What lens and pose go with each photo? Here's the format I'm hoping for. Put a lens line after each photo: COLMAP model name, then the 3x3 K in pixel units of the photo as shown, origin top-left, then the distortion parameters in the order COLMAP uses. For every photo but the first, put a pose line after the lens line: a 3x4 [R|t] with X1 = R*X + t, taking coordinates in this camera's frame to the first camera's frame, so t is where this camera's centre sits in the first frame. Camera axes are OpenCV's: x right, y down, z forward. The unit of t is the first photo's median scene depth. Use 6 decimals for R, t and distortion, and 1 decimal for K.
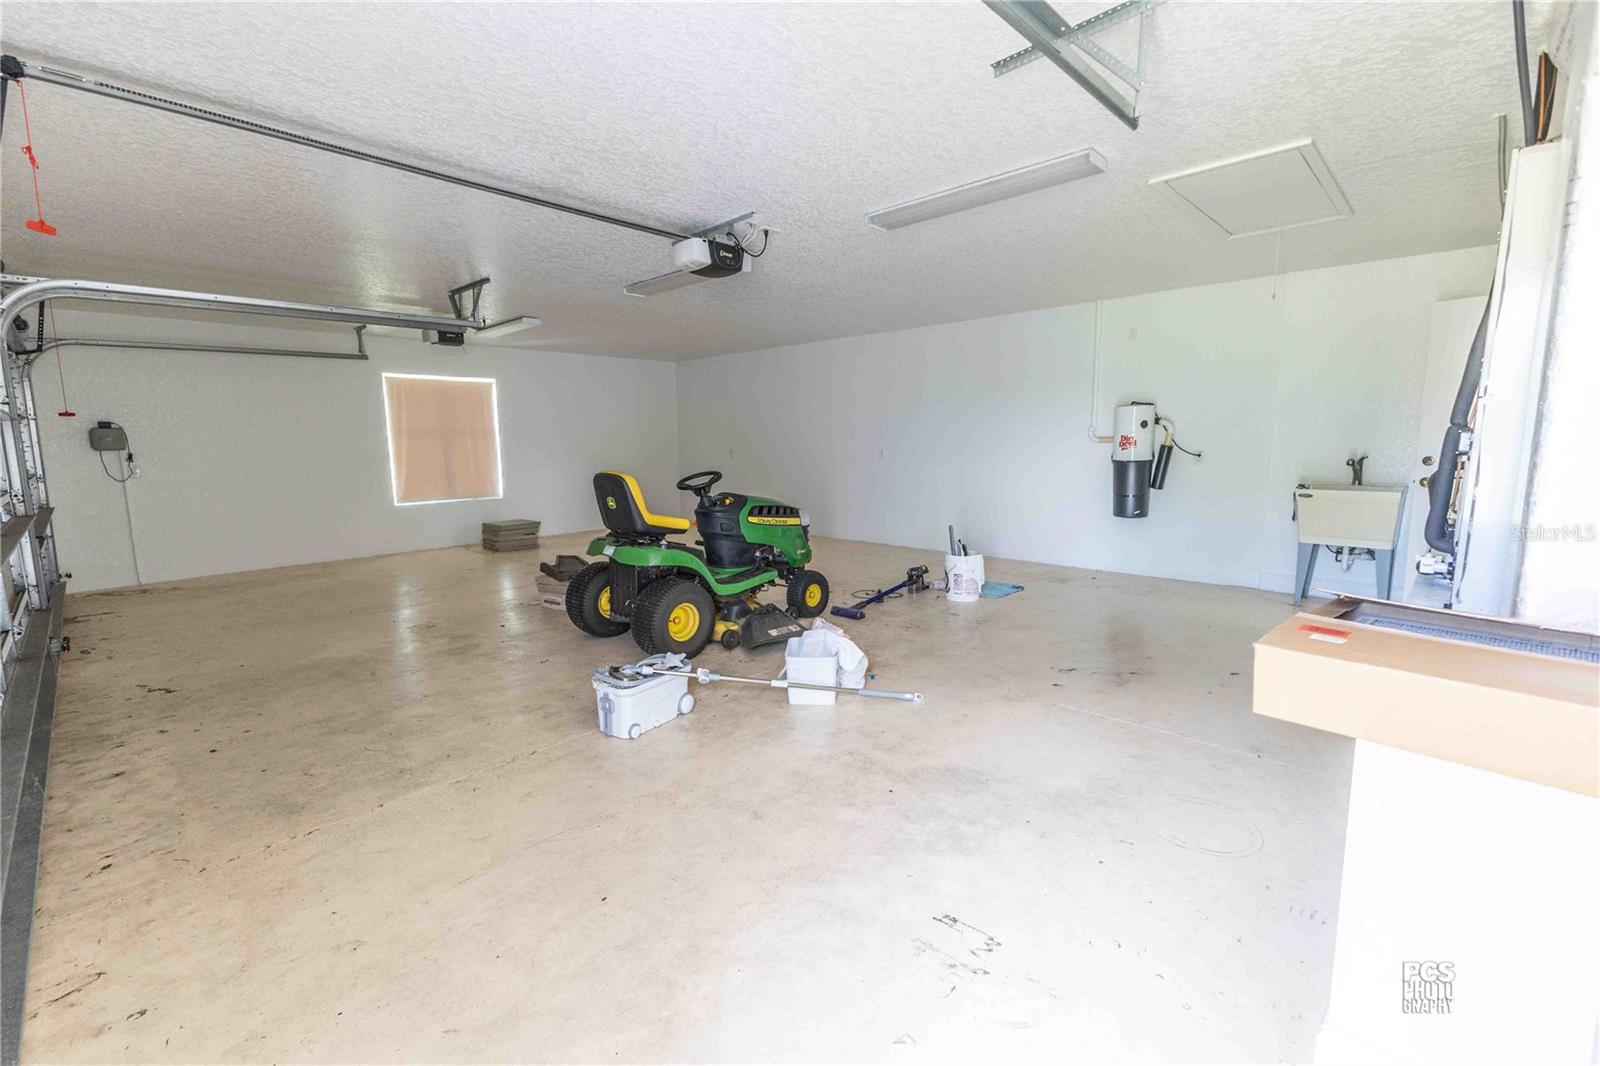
lens RADIAL K [[674.4, 0, 800.0], [0, 674.4, 533.0], [0, 0, 1]] dist [-0.000690, -0.000075]
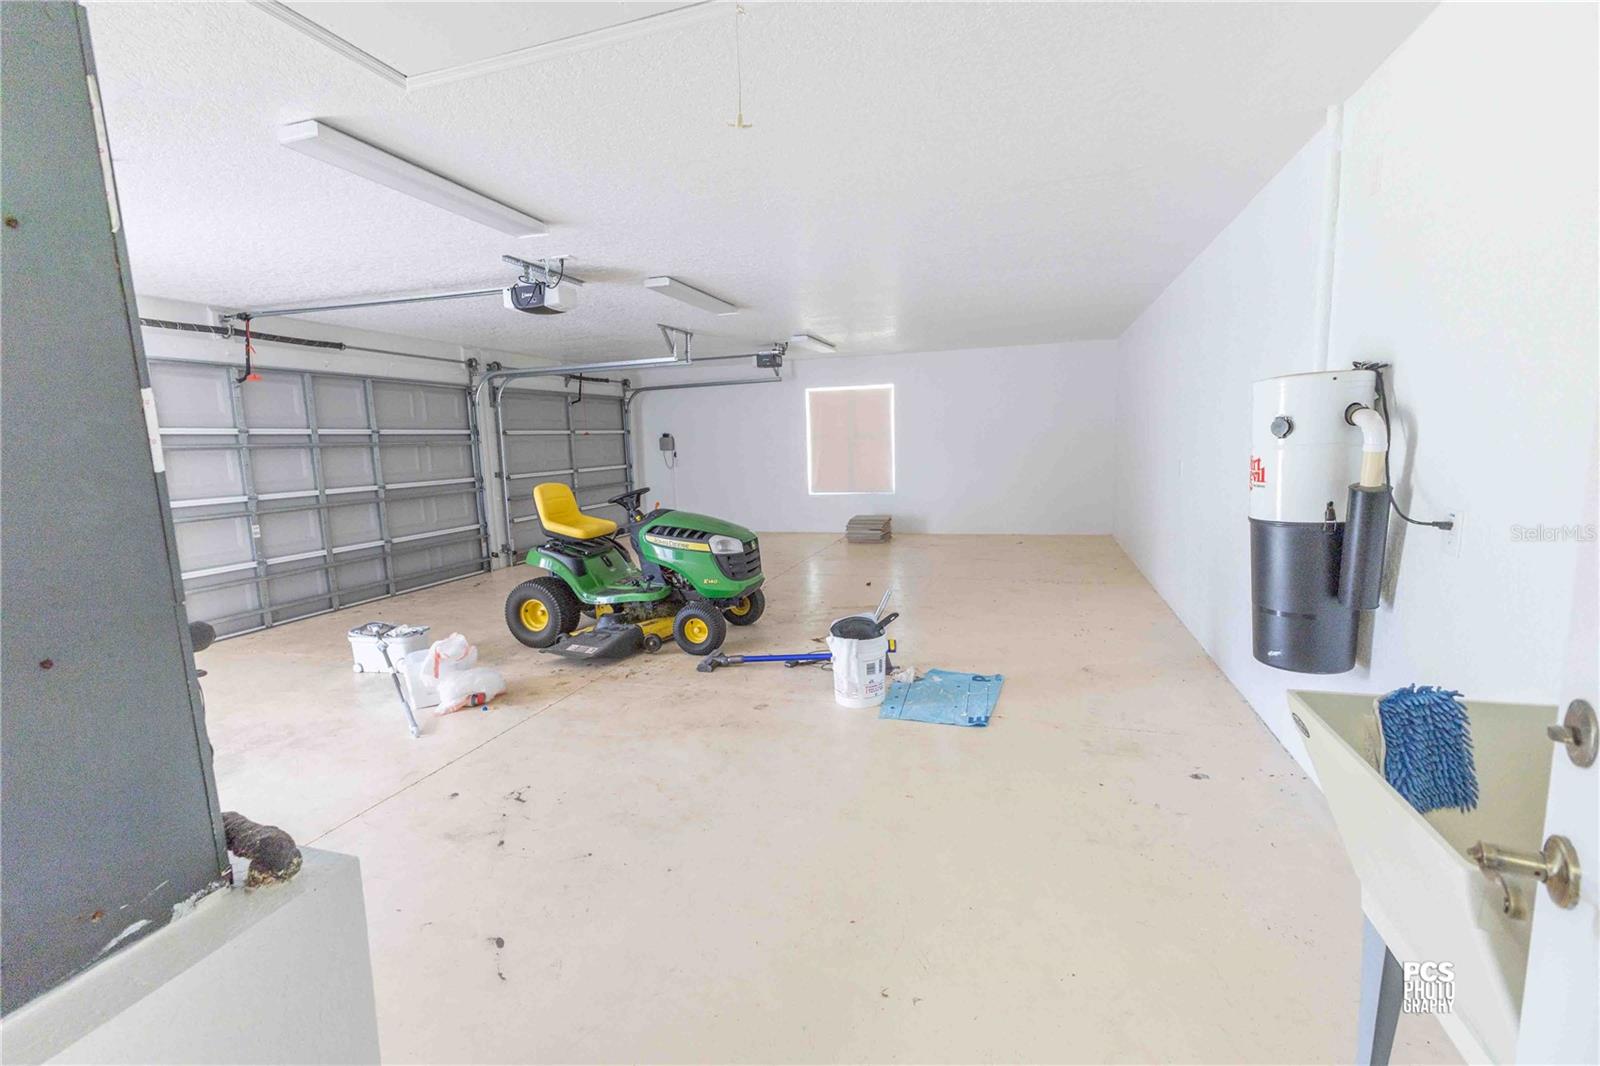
lens RADIAL K [[674.4, 0, 800.0], [0, 674.4, 533.0], [0, 0, 1]] dist [-0.000690, -0.000075]
pose [[0.453967, 0.121926, -0.882637, 0.704765], [-0.100408, 0.991284, 0.085291, -0.103960], [0.885343, 0.049905, 0.462252, 0.571935]]
